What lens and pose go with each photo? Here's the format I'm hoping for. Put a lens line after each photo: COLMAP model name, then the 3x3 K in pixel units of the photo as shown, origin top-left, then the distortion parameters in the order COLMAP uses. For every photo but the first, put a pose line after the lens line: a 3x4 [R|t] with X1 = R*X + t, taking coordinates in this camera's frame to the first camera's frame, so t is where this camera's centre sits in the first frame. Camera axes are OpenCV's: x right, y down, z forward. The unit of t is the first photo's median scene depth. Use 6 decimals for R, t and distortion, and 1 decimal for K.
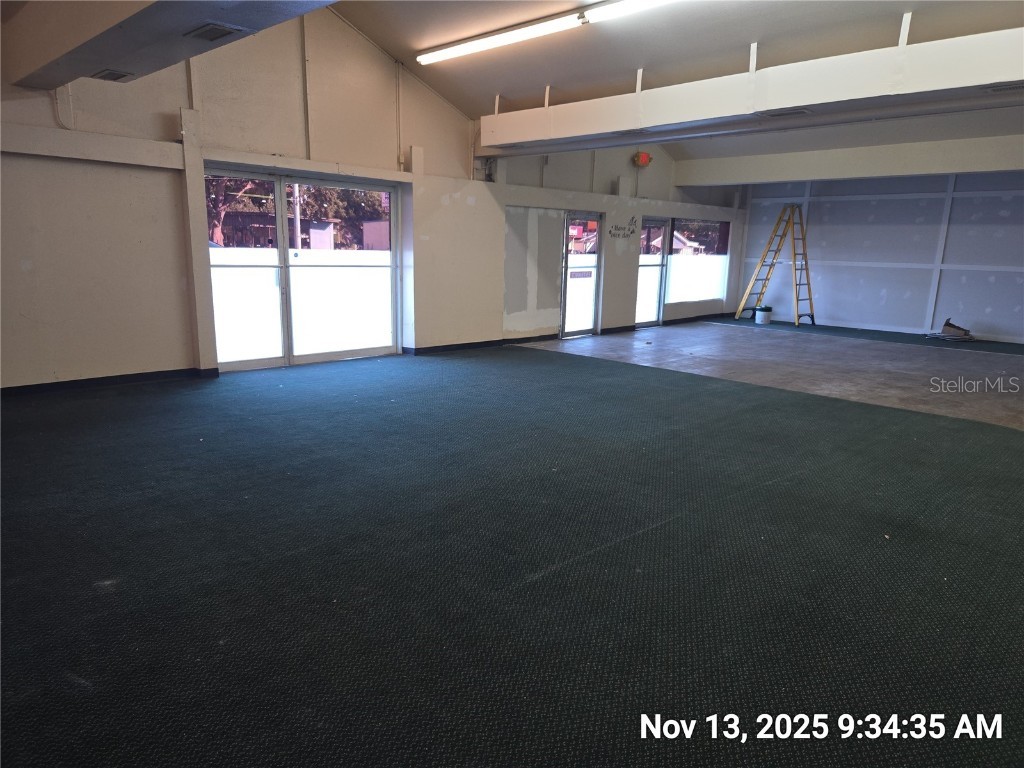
lens RADIAL K [[682.6, 0, 512.0], [0, 682.6, 384.0], [0, 0, 1]] dist [0.067979, -0.067797]
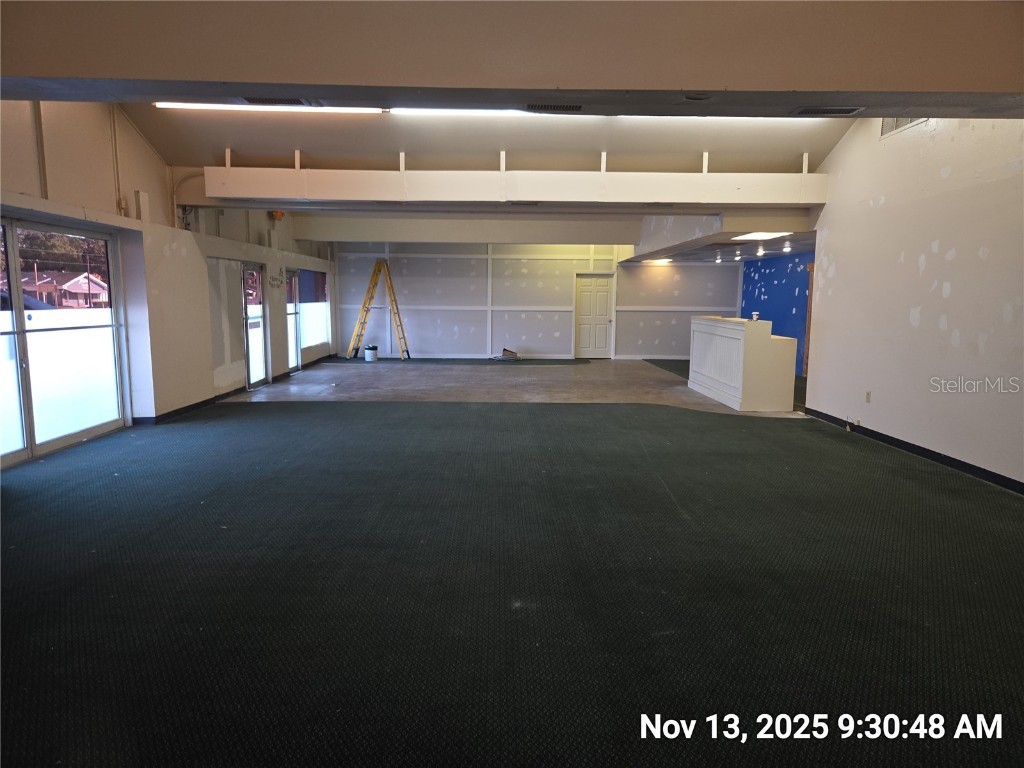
lens RADIAL K [[682.6, 0, 512.0], [0, 682.6, 384.0], [0, 0, 1]] dist [0.067979, -0.067797]
pose [[0.697588, -0.109951, 0.708013, -0.367907], [0.152895, 0.988238, 0.002825, -0.021844], [-0.699996, 0.106280, 0.706194, 0.043835]]
